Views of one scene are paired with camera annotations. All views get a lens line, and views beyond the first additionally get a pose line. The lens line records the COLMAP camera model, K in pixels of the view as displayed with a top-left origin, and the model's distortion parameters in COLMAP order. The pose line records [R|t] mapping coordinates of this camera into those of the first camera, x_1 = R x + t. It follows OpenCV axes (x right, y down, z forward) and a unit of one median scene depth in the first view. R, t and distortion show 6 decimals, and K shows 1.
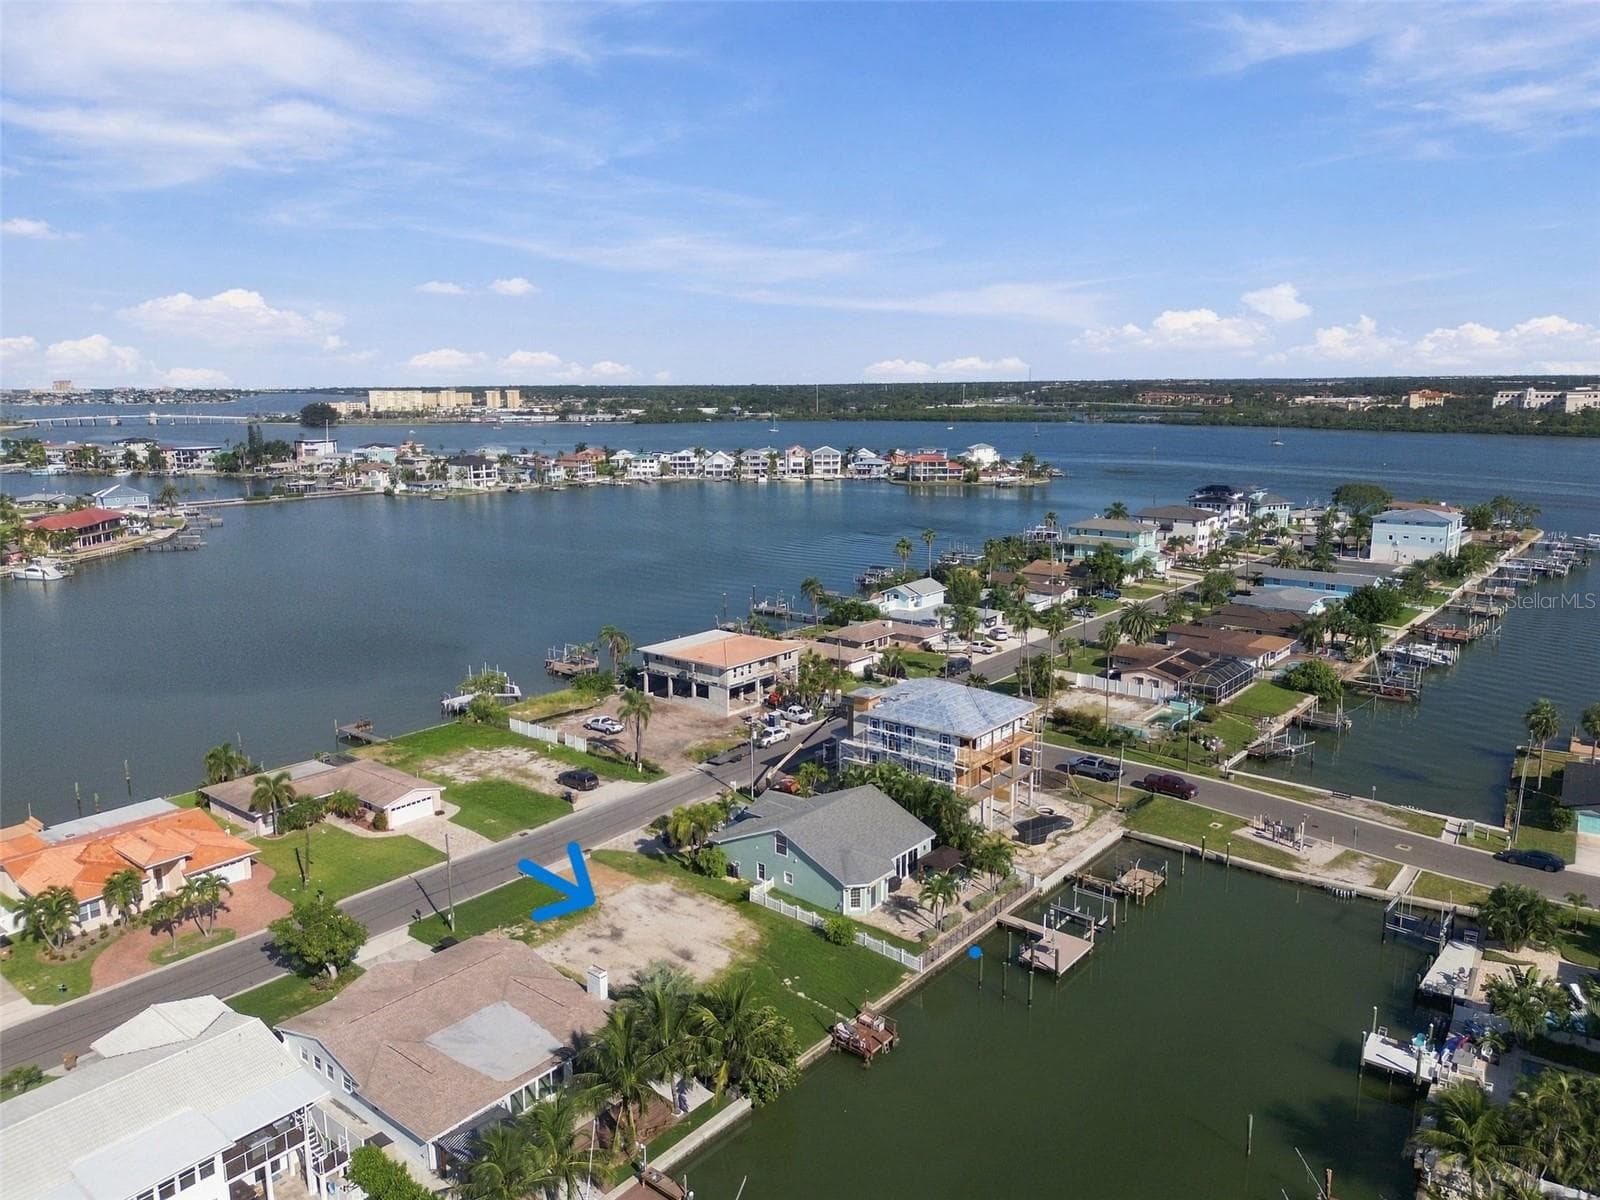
lens RADIAL K [[1123.8, 0, 801.0], [0, 1123.8, 583.3], [0, 0, 1]] dist [0.078134, -0.083193]
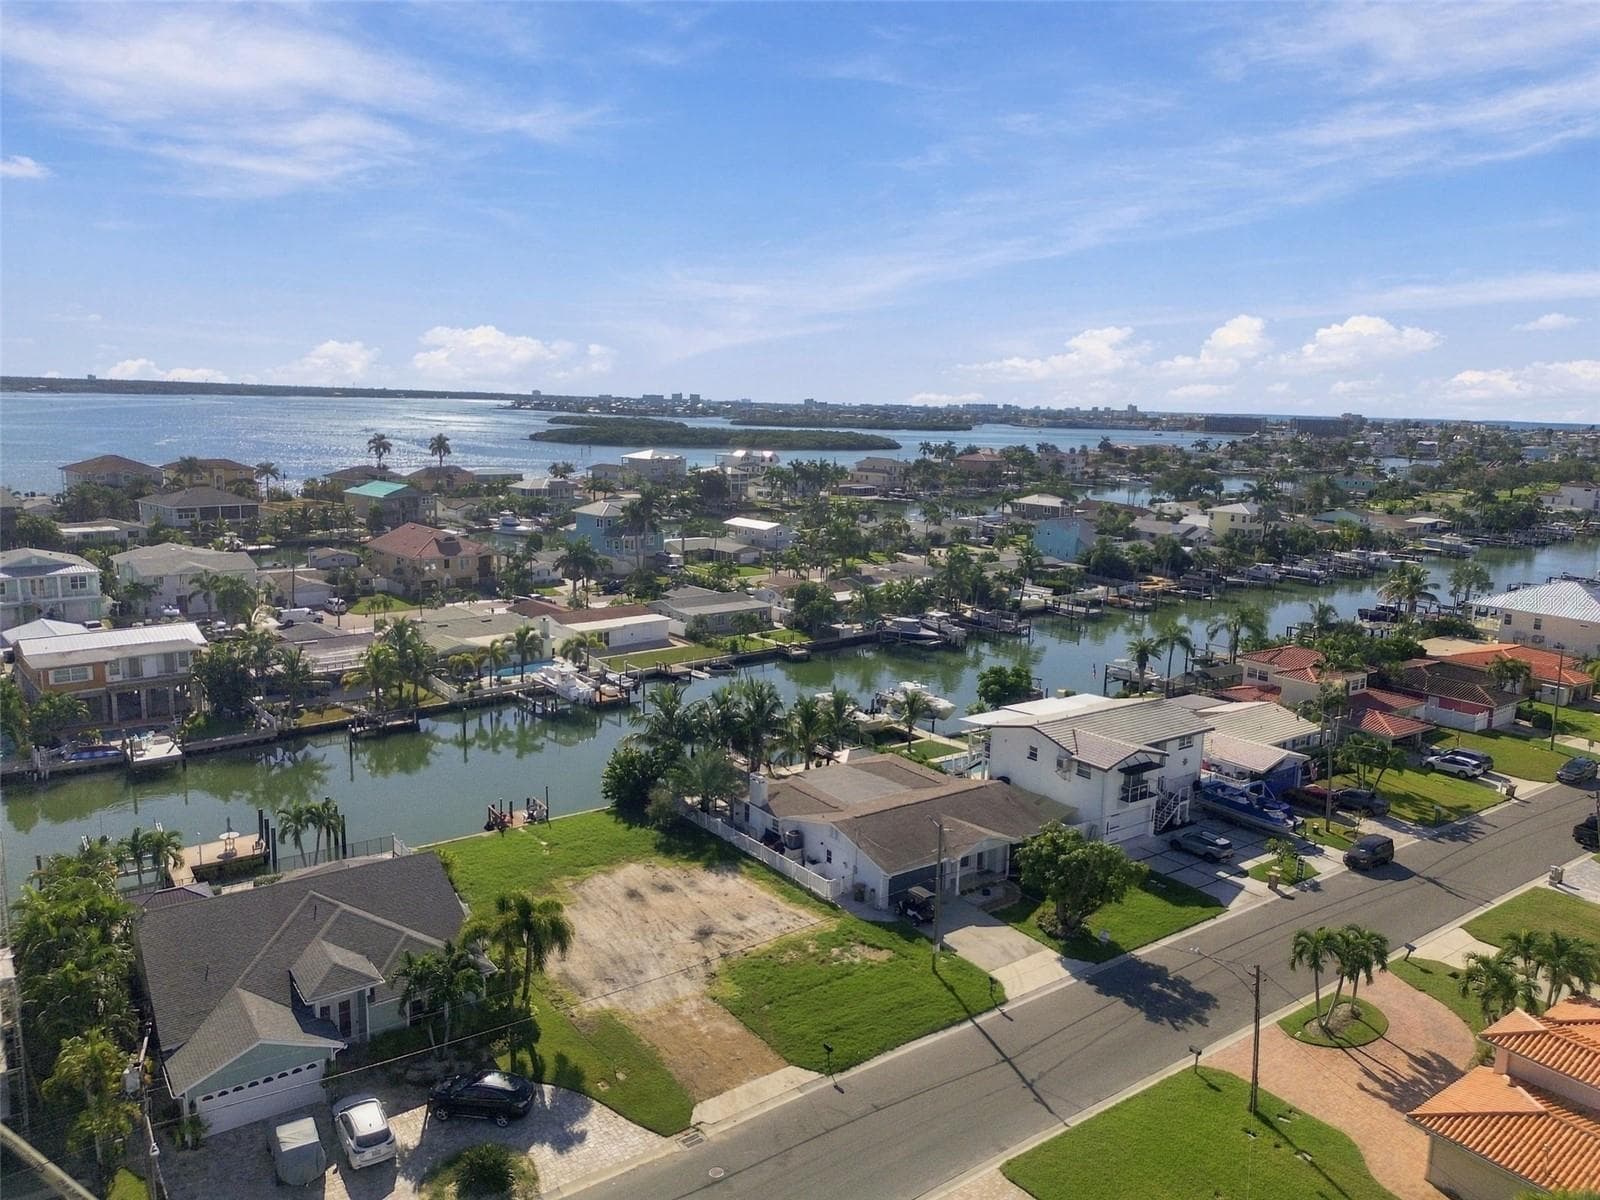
lens RADIAL K [[1123.8, 0, 793.2], [0, 1123.8, 608.1], [0, 0, 1]] dist [0.078134, -0.083193]
pose [[-0.964572, -0.065975, 0.255439, -0.302378], [0.025941, 0.939816, 0.340695, -0.097359], [-0.262543, 0.335251, -0.904808, 1.228652]]
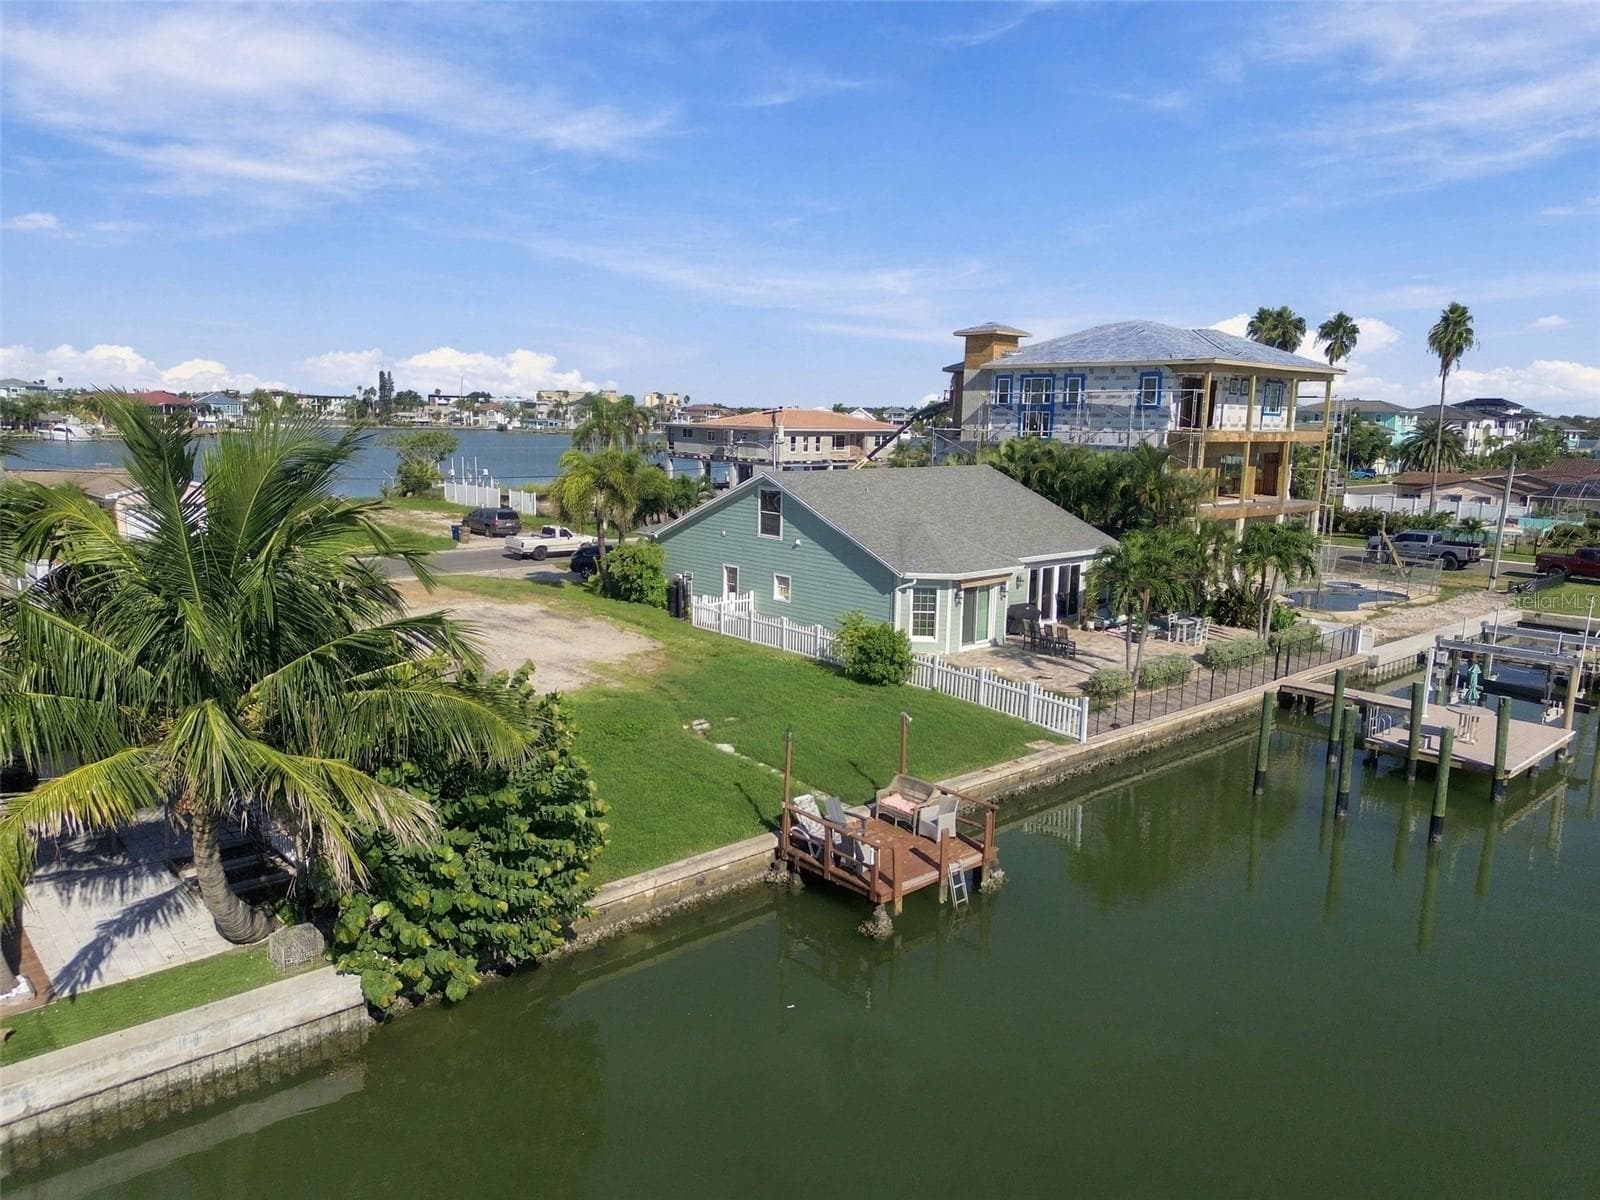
lens RADIAL K [[1123.8, 0, 799.6], [0, 1123.8, 607.4], [0, 0, 1]] dist [0.078134, -0.083193]
pose [[0.989524, 0.049396, -0.135656, 0.047418], [-0.049941, 0.998752, -0.000612, 0.226159], [0.135457, 0.007380, 0.990756, 0.471312]]
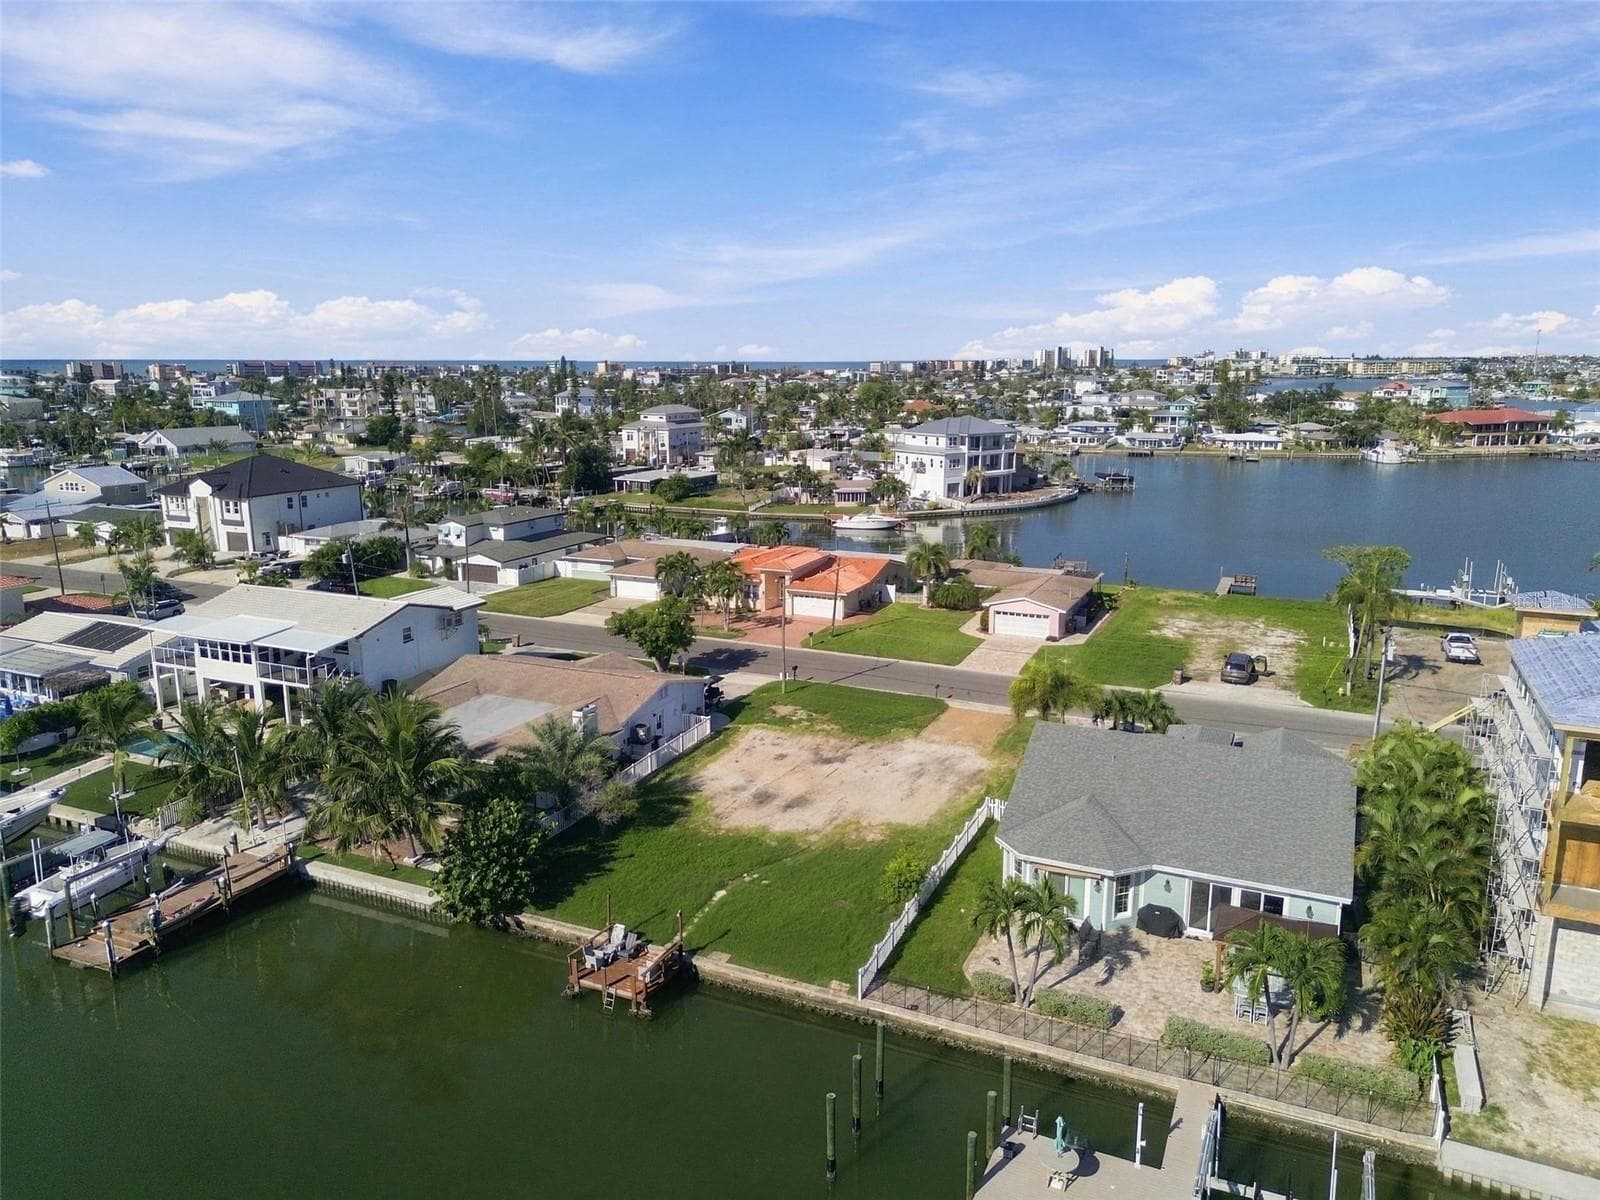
lens RADIAL K [[1123.8, 0, 802.7], [0, 1123.8, 592.6], [0, 0, 1]] dist [0.078134, -0.083193]
pose [[0.250527, 0.200352, -0.947151, 0.394111], [-0.166946, 0.972635, 0.161585, 0.070033], [0.953606, 0.117642, 0.277120, 0.606081]]
